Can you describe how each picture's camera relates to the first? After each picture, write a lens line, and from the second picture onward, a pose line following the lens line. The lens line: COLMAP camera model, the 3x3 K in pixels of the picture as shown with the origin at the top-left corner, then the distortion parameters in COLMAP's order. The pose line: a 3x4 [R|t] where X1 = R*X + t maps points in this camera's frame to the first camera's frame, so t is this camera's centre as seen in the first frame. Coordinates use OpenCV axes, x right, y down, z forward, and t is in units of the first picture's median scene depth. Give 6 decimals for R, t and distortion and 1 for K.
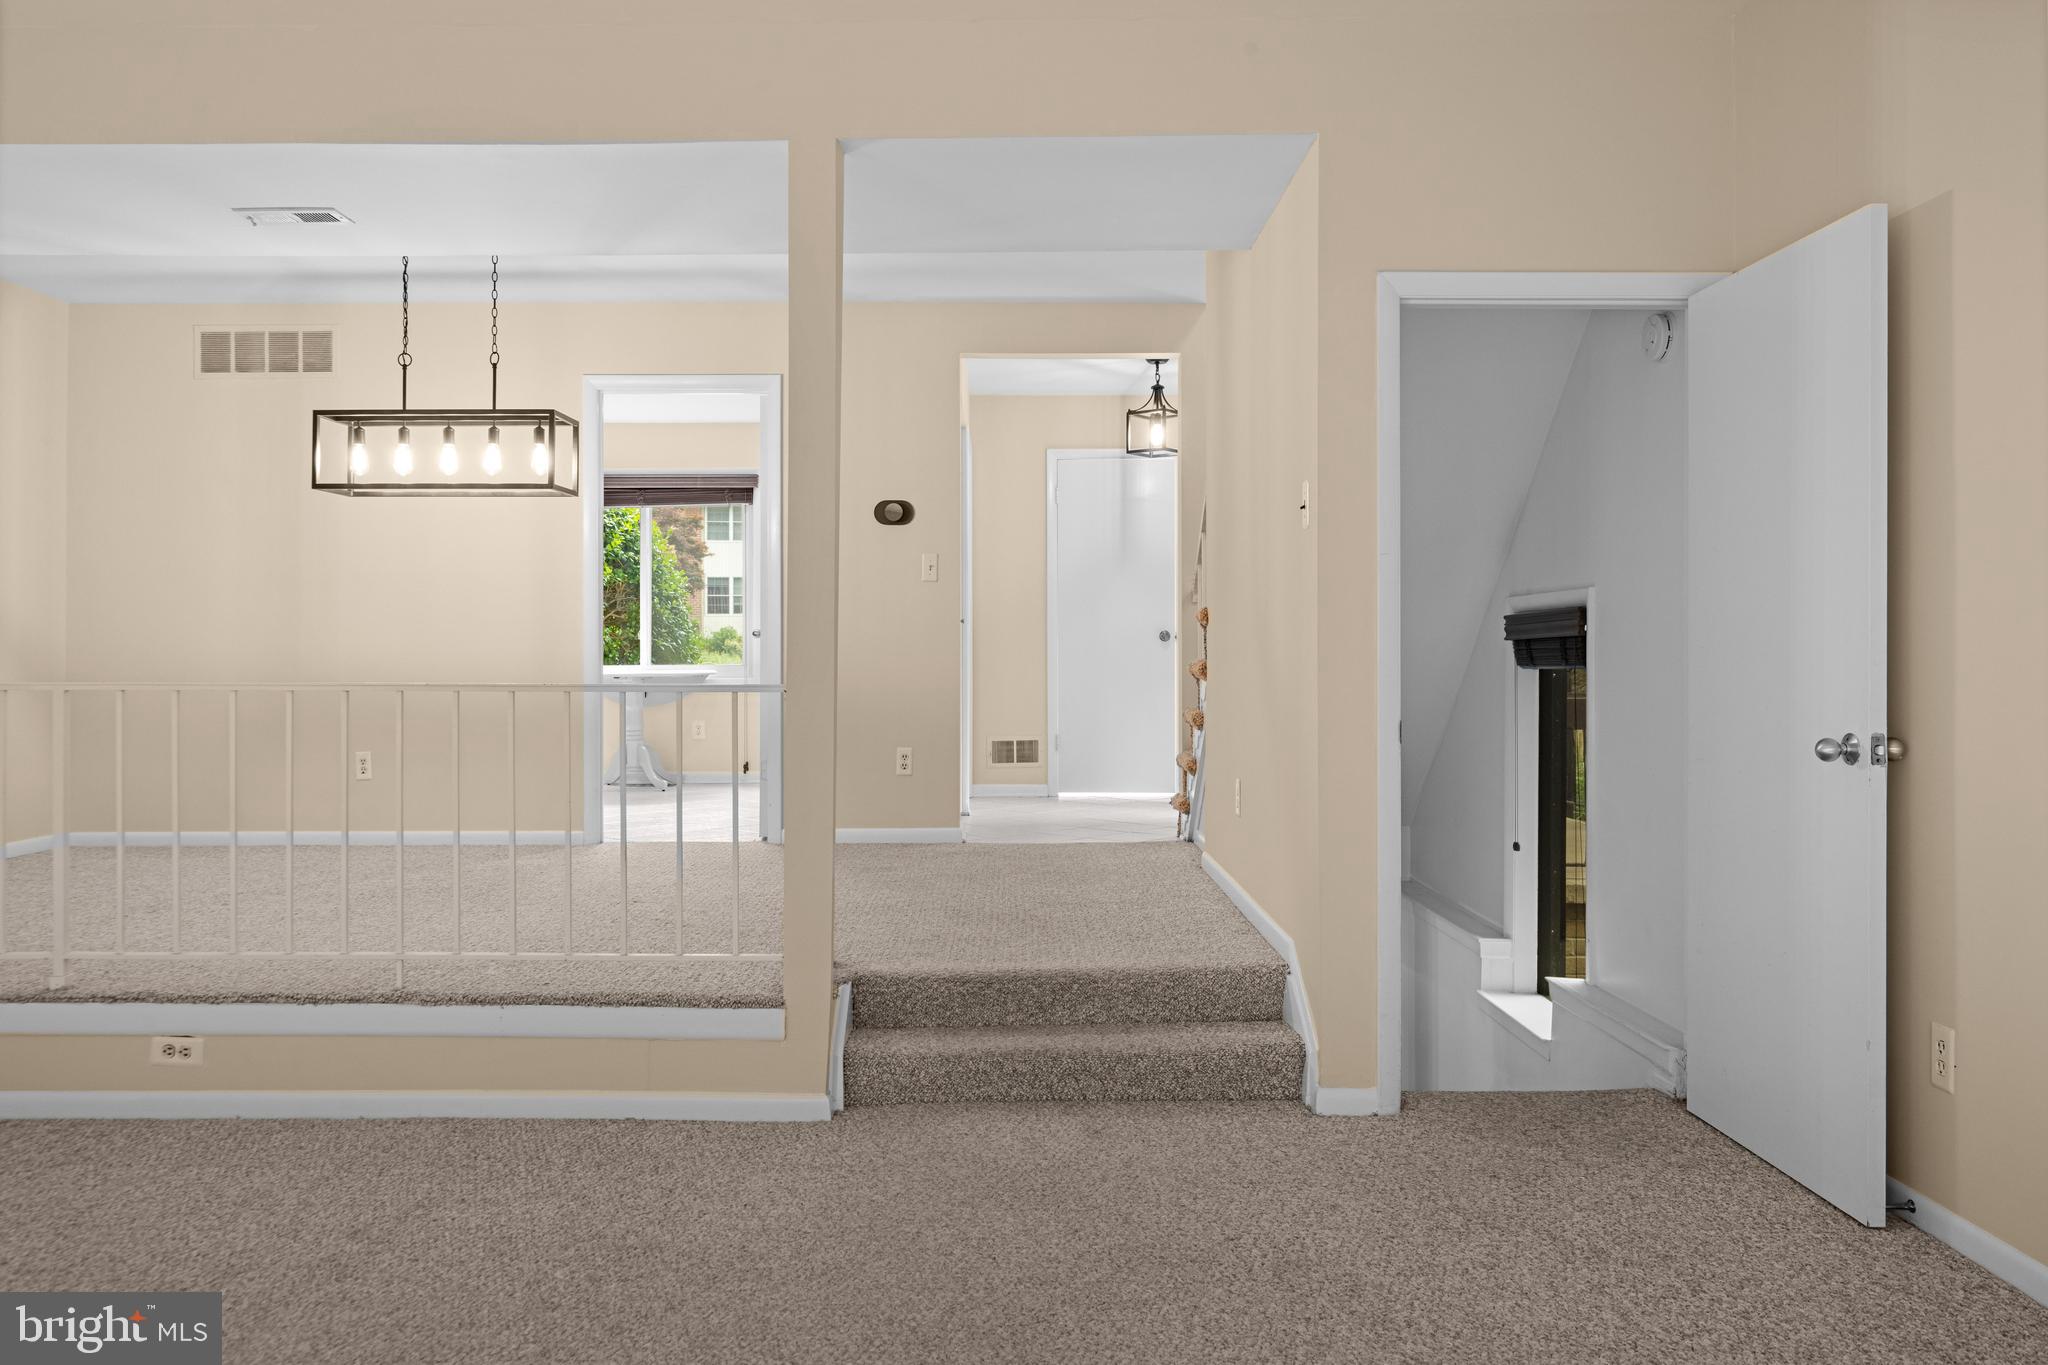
lens RADIAL K [[1453.1, 0, 1027.7], [0, 1453.1, 677.2], [0, 0, 1]] dist [-0.021669, 0.002063]
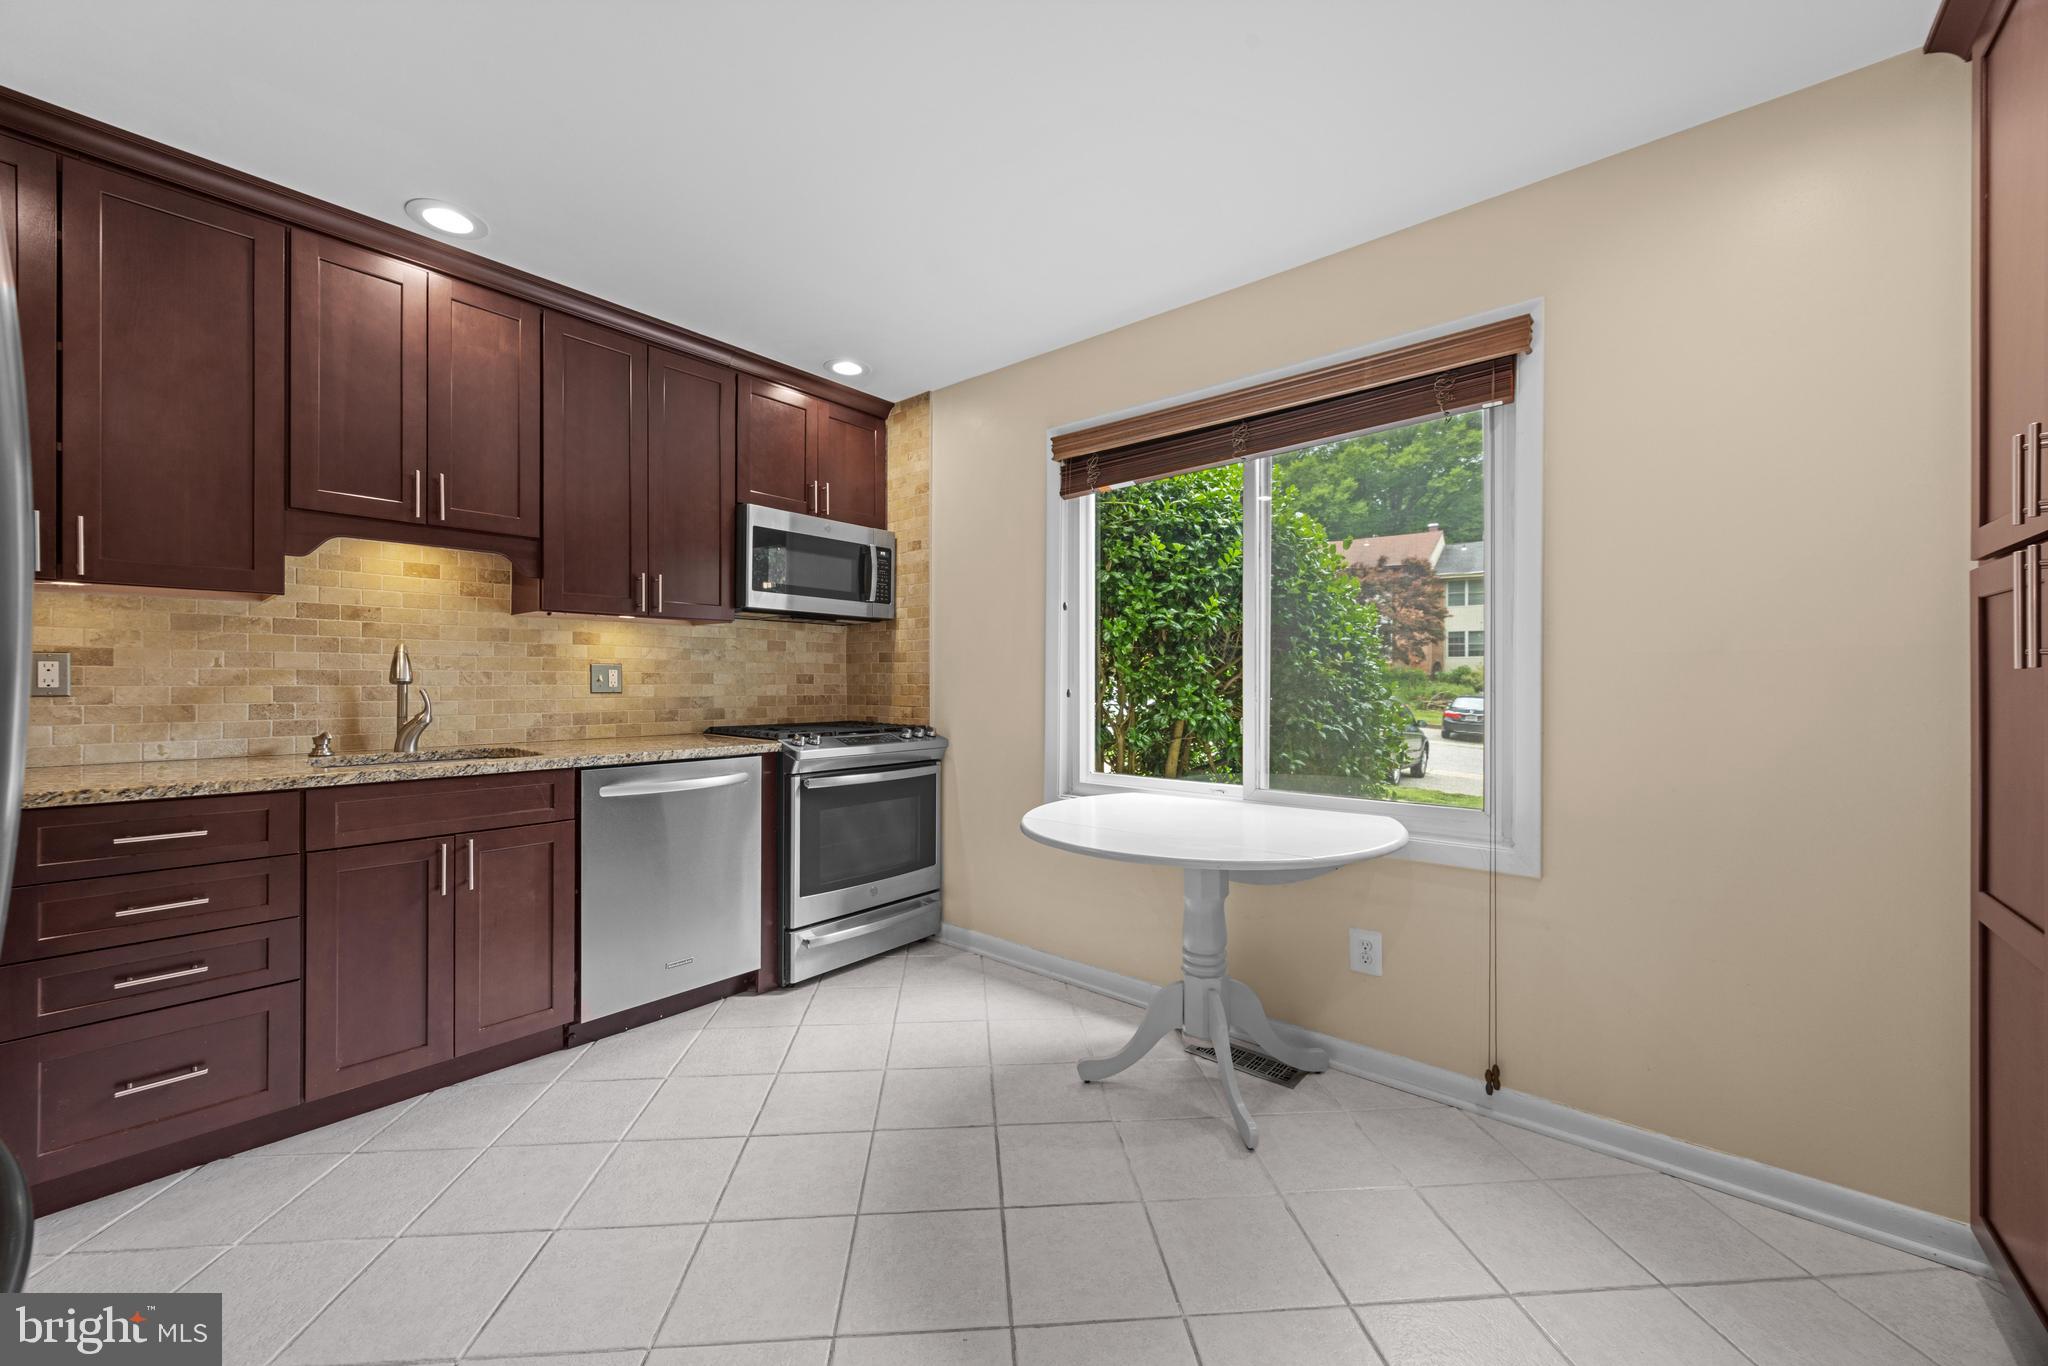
lens RADIAL K [[772.1, 0, 1017.7], [0, 772.1, 682.6], [0, 0, 1]] dist [-0.007754, 0.001002]
pose [[0.745239, 0.000913, -0.666797, -0.029430], [-0.009060, 0.999921, -0.008757, -0.007912], [0.666736, 0.012567, 0.745188, 0.147347]]
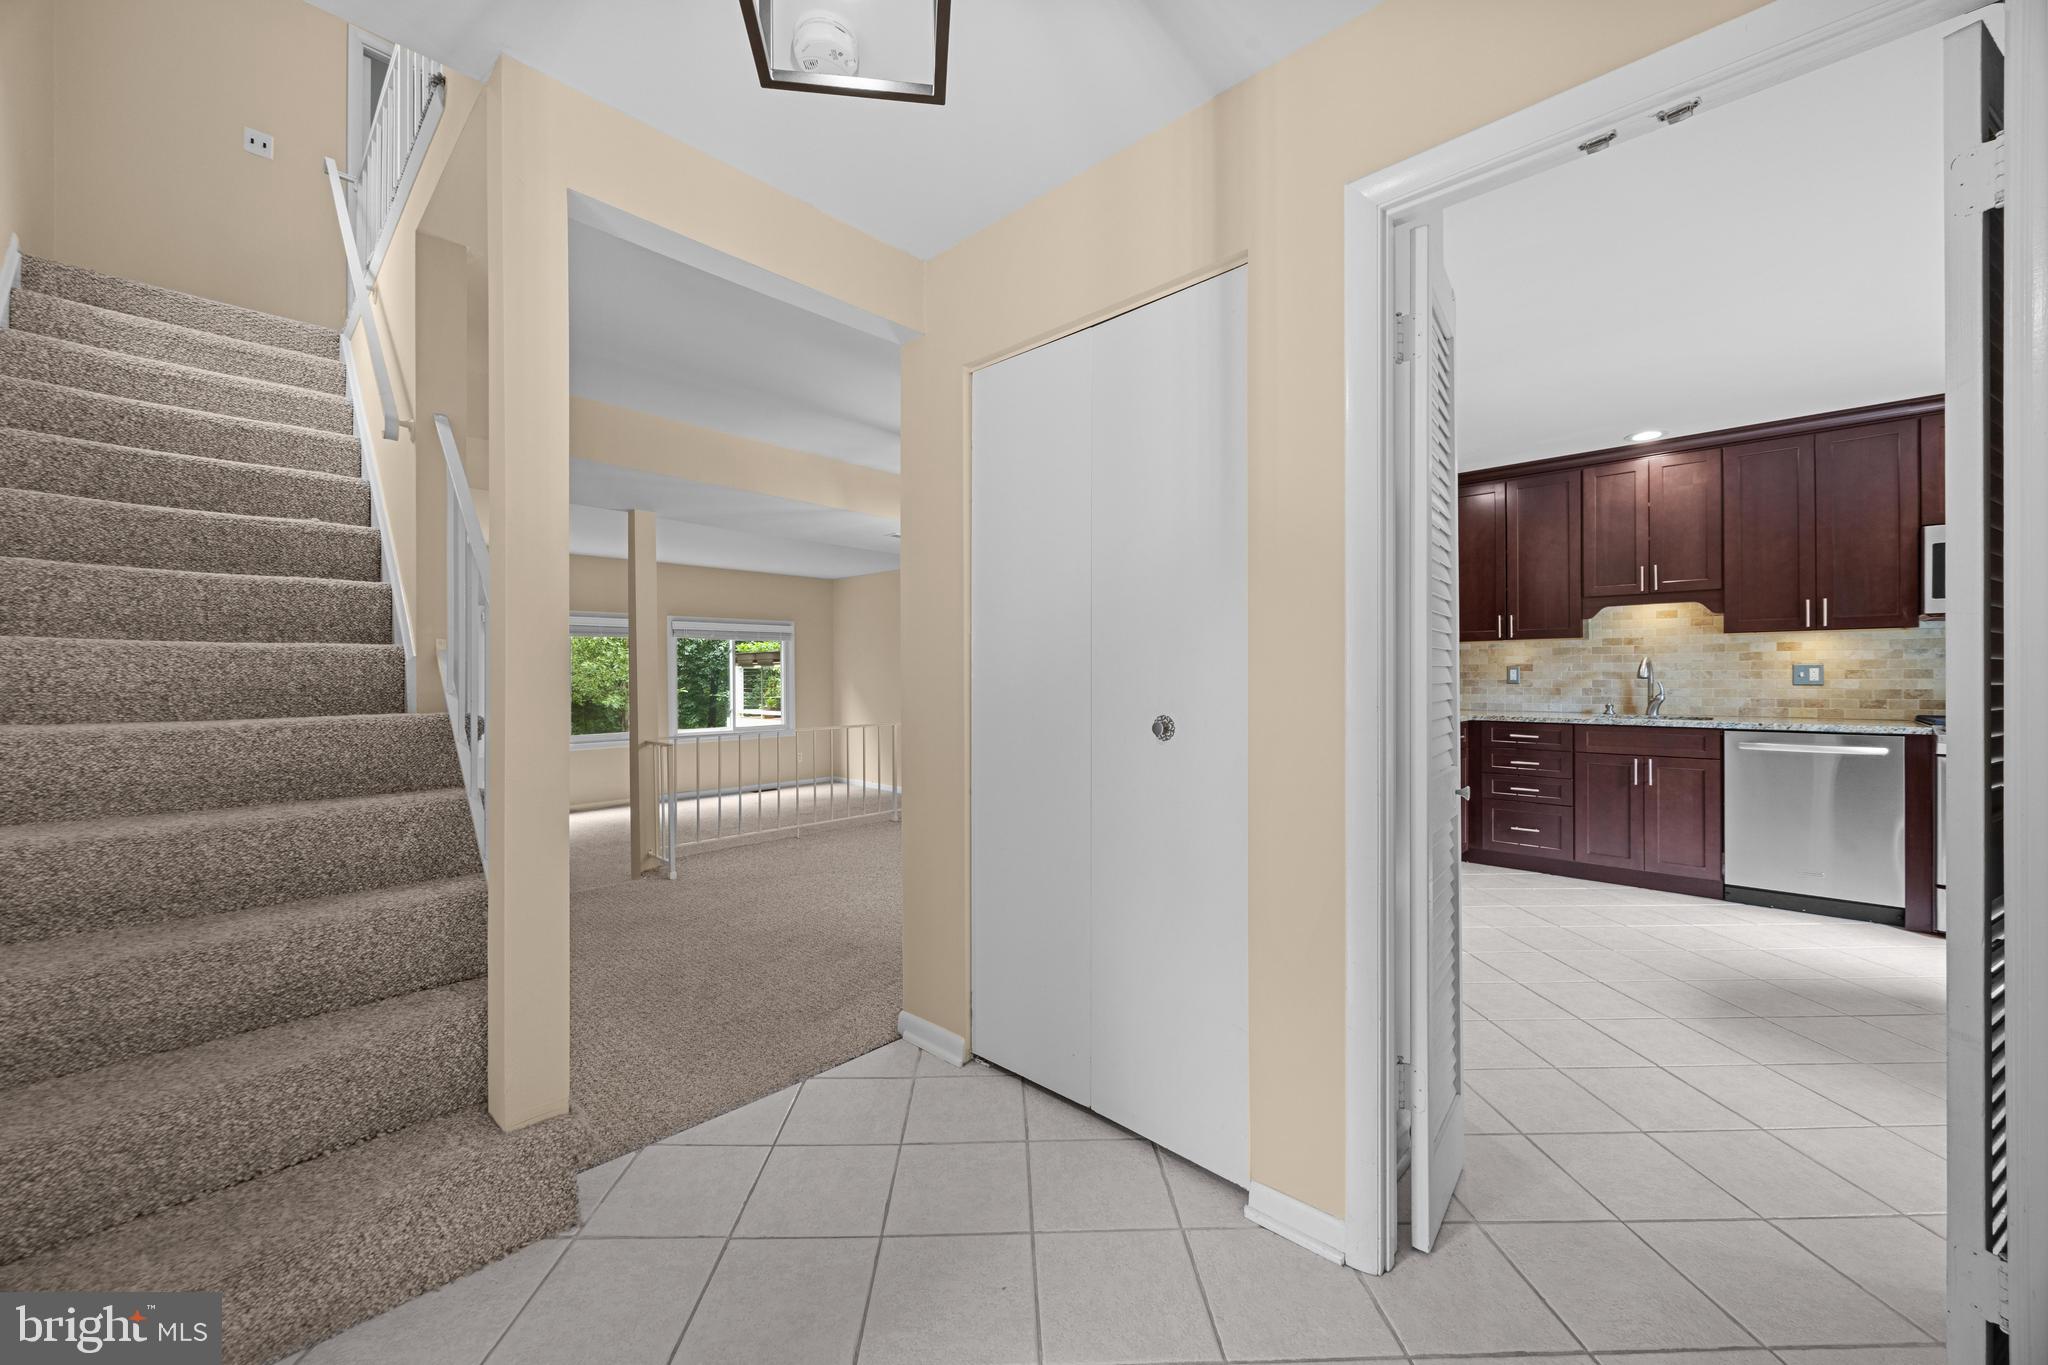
lens RADIAL K [[772.1, 0, 1014.2], [0, 772.1, 676.5], [0, 0, 1]] dist [-0.007754, 0.001002]
pose [[-0.712785, -0.000438, -0.701383, 0.023729], [-0.006668, 0.999959, 0.006152, -0.008195], [0.701351, 0.009062, -0.712758, 0.169018]]
